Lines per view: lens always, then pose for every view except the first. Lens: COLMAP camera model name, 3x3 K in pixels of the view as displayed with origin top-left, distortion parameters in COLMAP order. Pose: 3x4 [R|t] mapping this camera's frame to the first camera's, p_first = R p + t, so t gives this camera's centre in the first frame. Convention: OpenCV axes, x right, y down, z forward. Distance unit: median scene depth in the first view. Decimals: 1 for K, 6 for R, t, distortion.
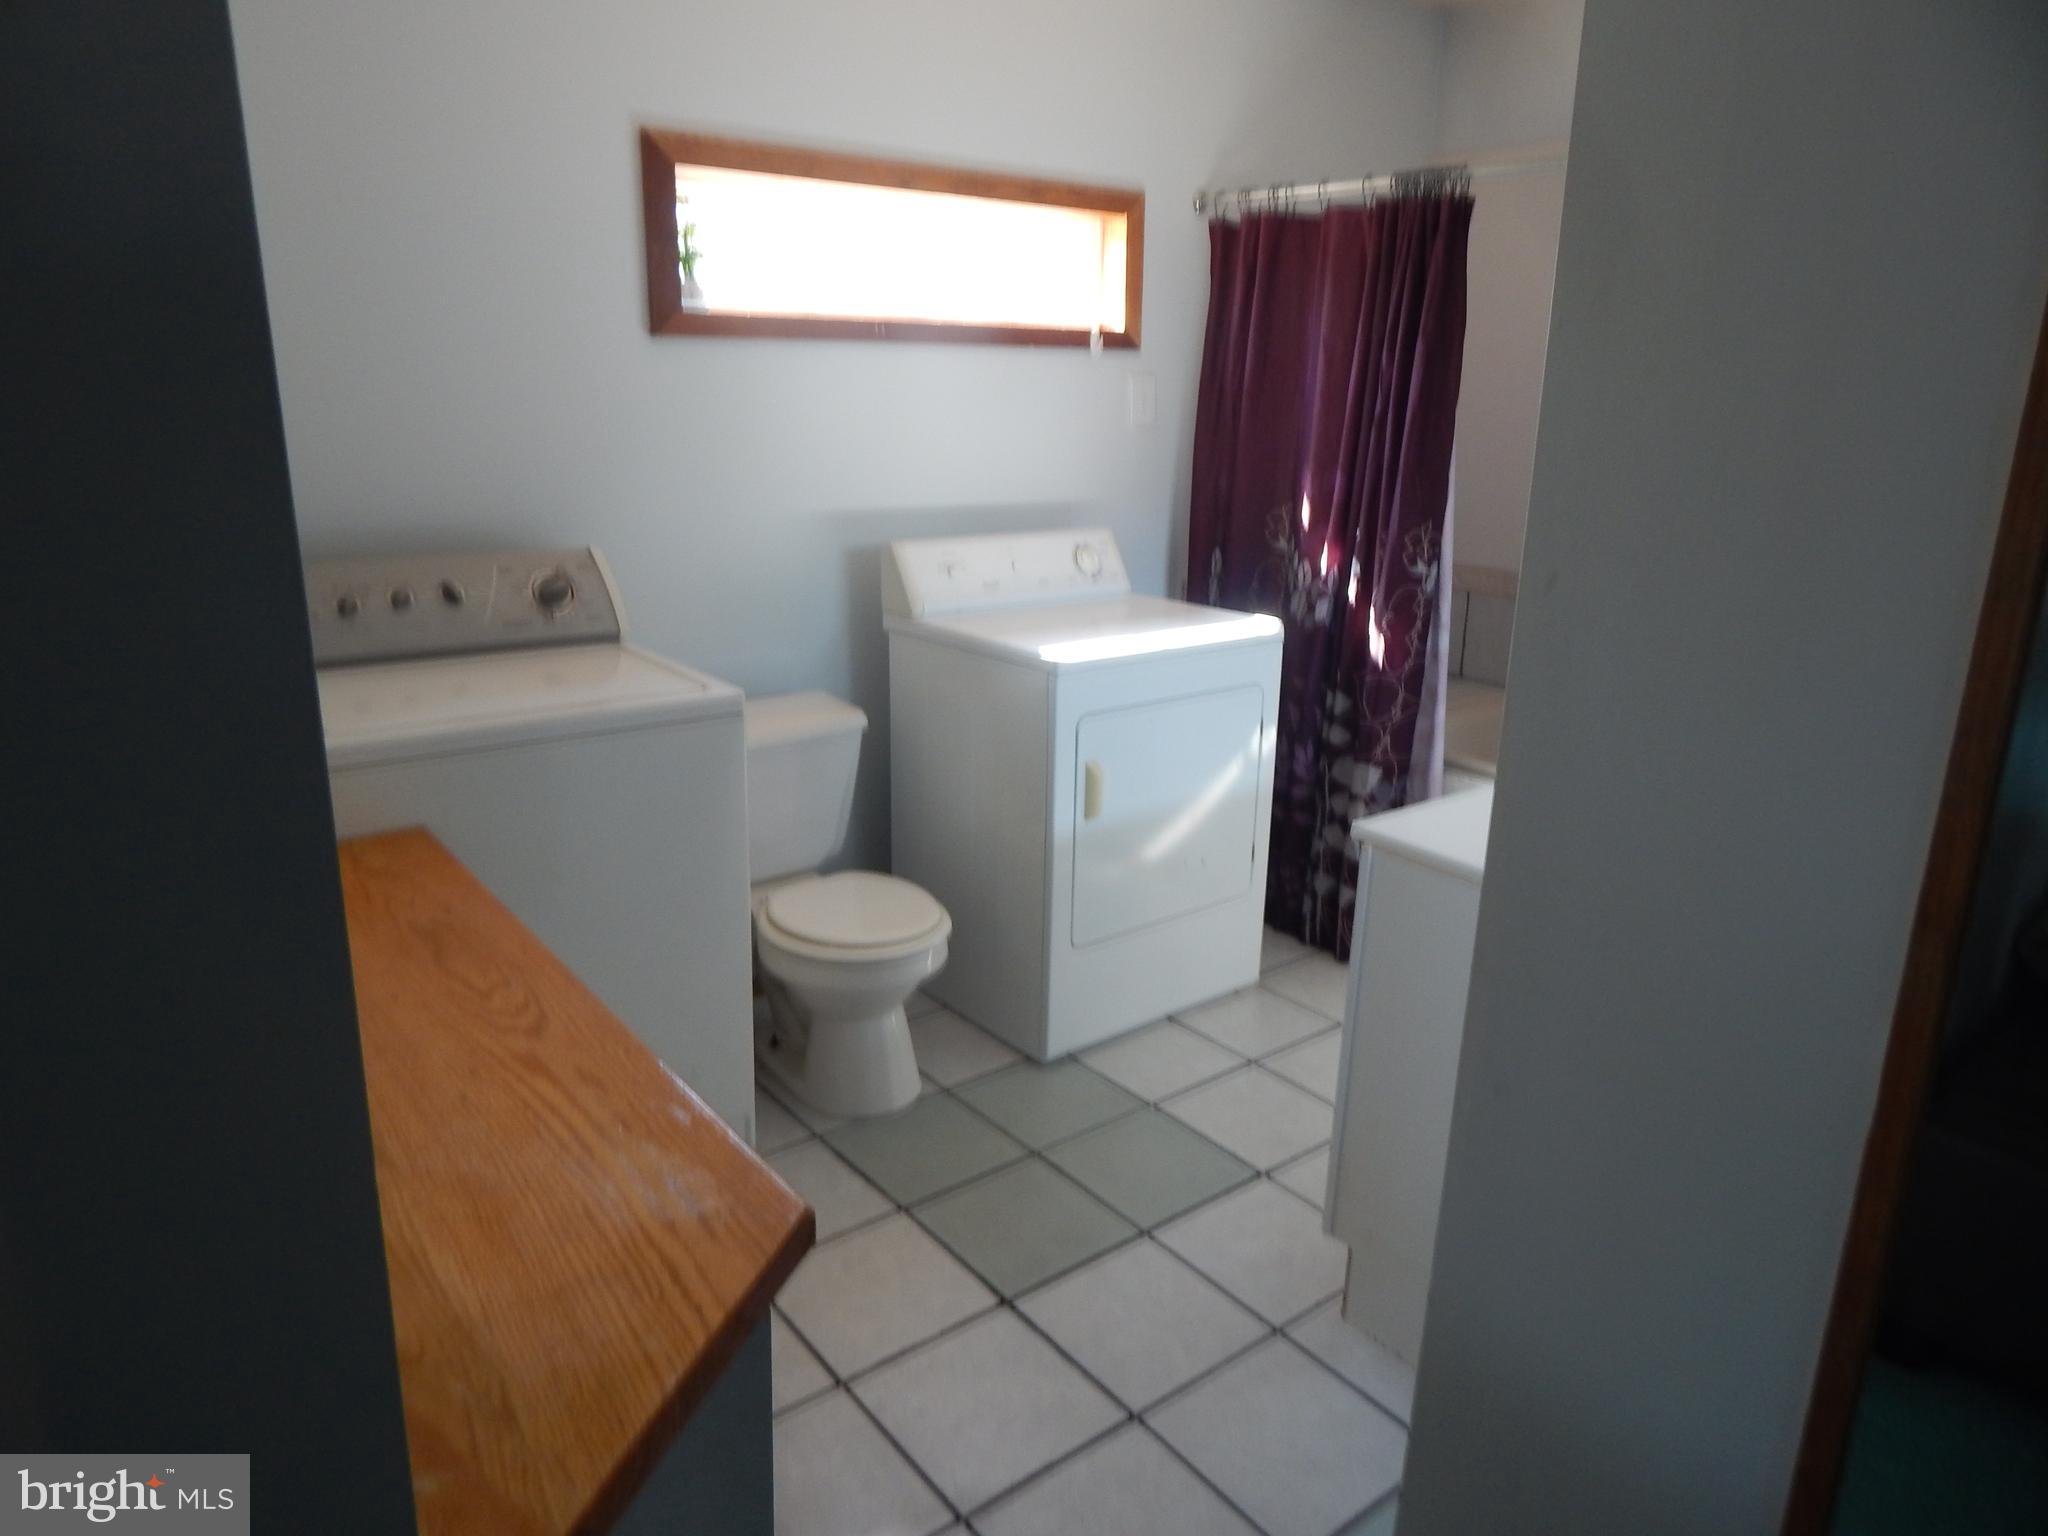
lens RADIAL K [[1371.7, 0, 1024.8], [0, 1371.7, 768.7], [0, 0, 1]] dist [0.035741, -0.013691]
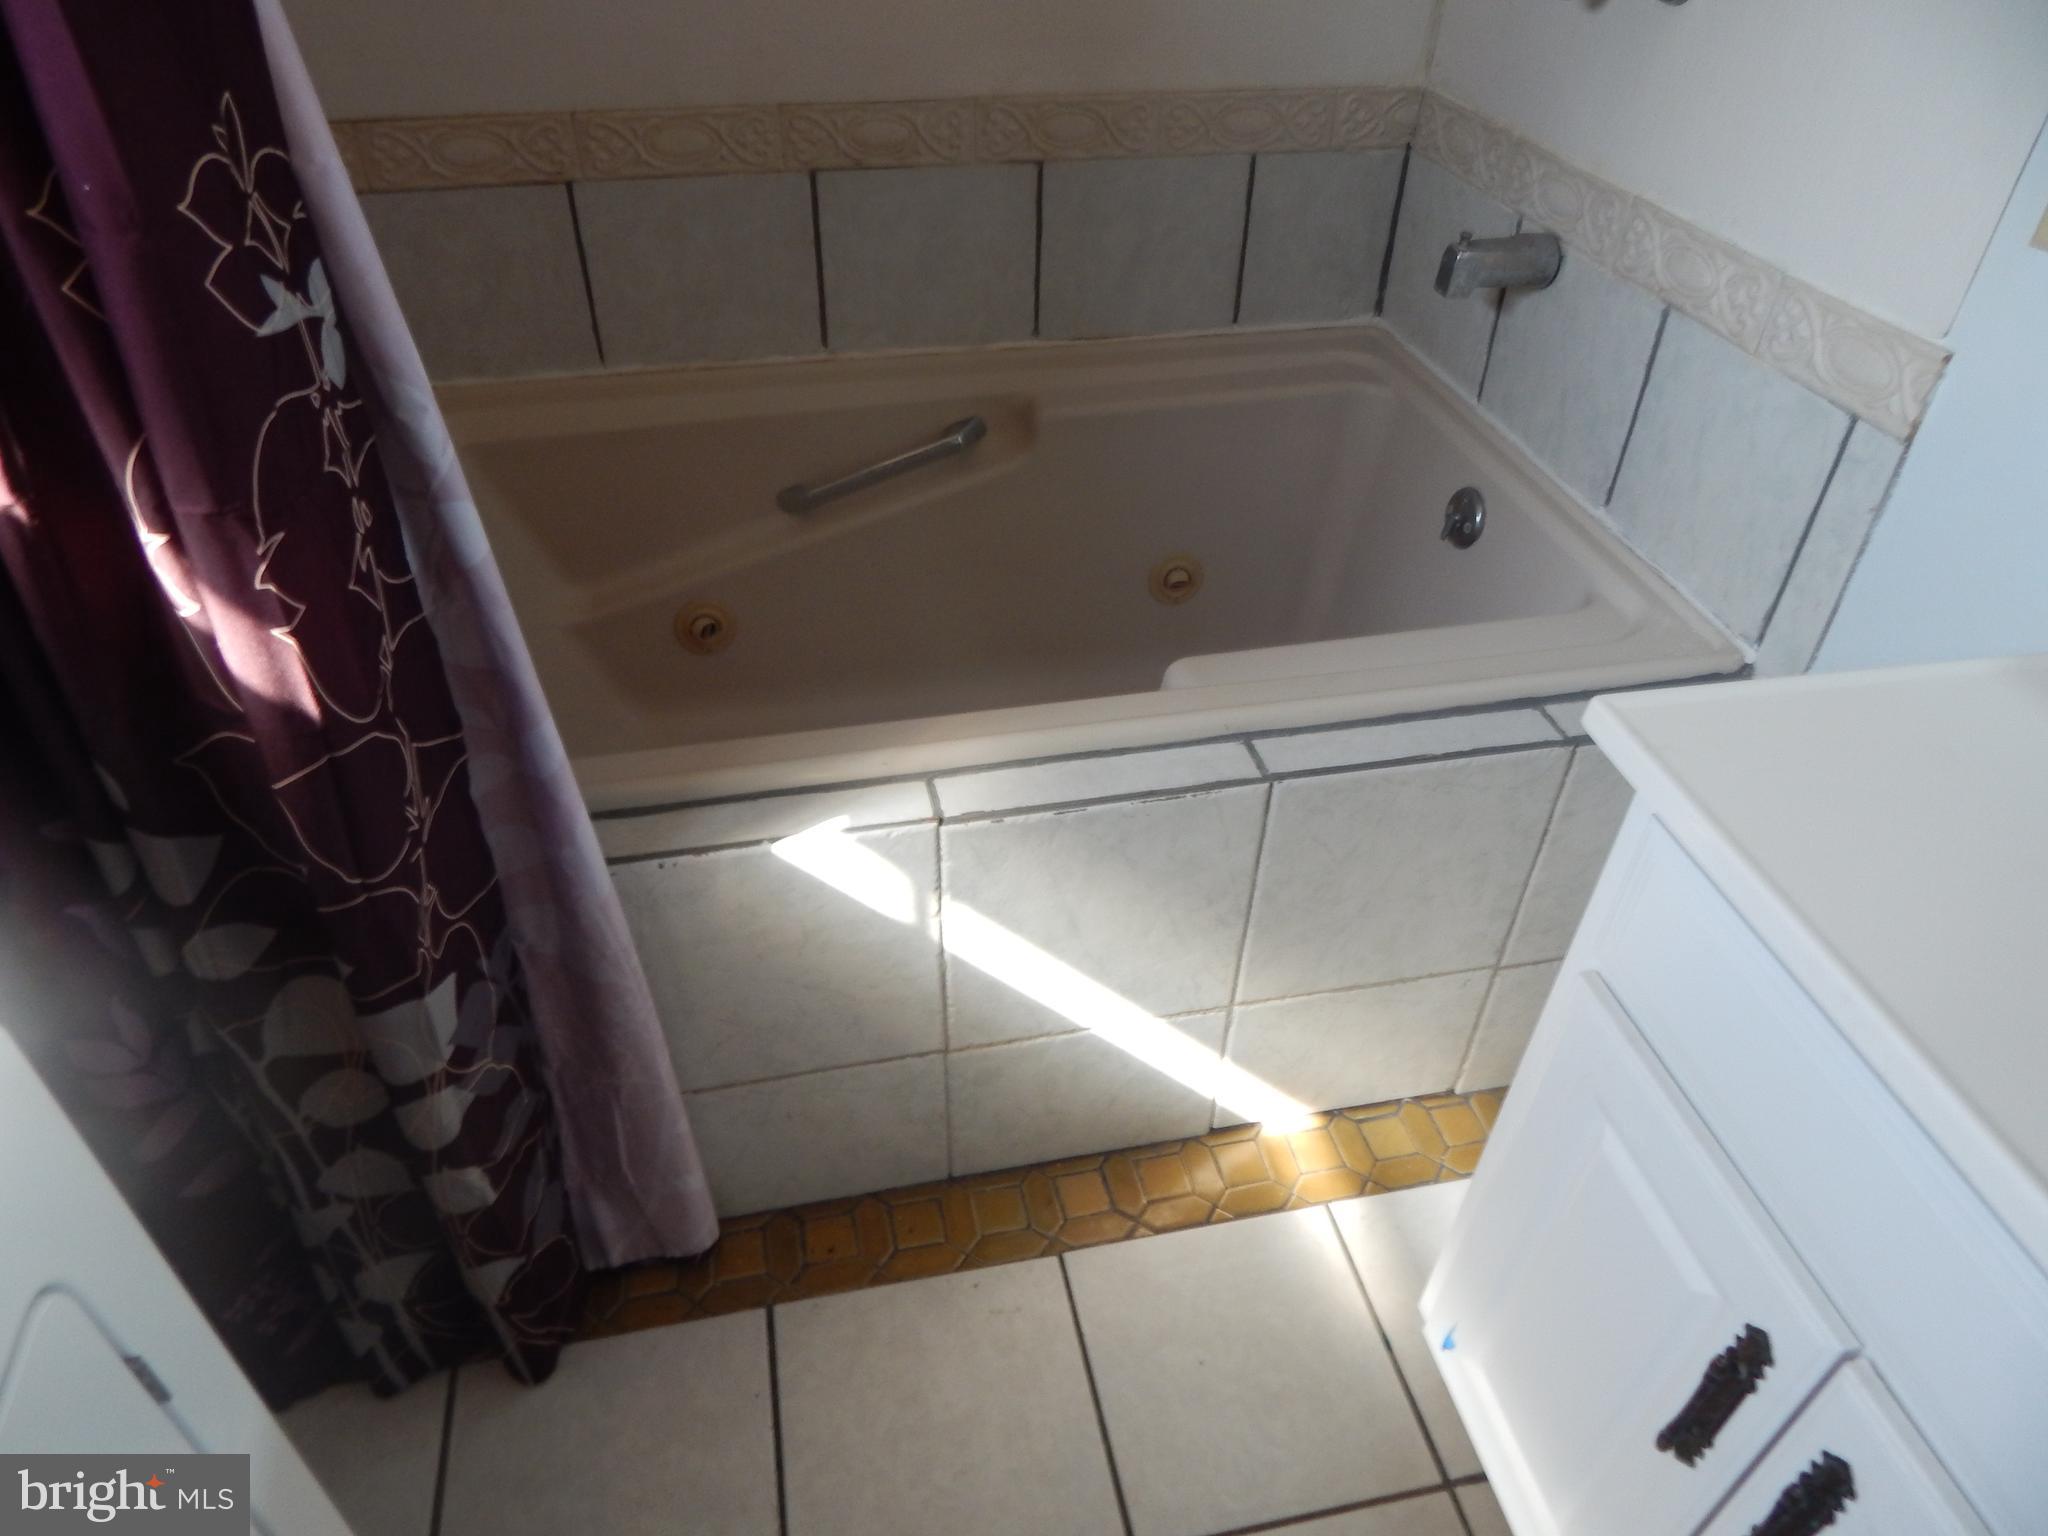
lens RADIAL K [[1371.7, 0, 1023.0], [0, 1371.7, 767.5], [0, 0, 1]] dist [0.035741, -0.013691]
pose [[0.430581, -0.576710, 0.694266, 0.127335], [0.242896, 0.814890, 0.526266, -0.173295], [-0.869254, -0.057966, 0.490956, 0.751014]]
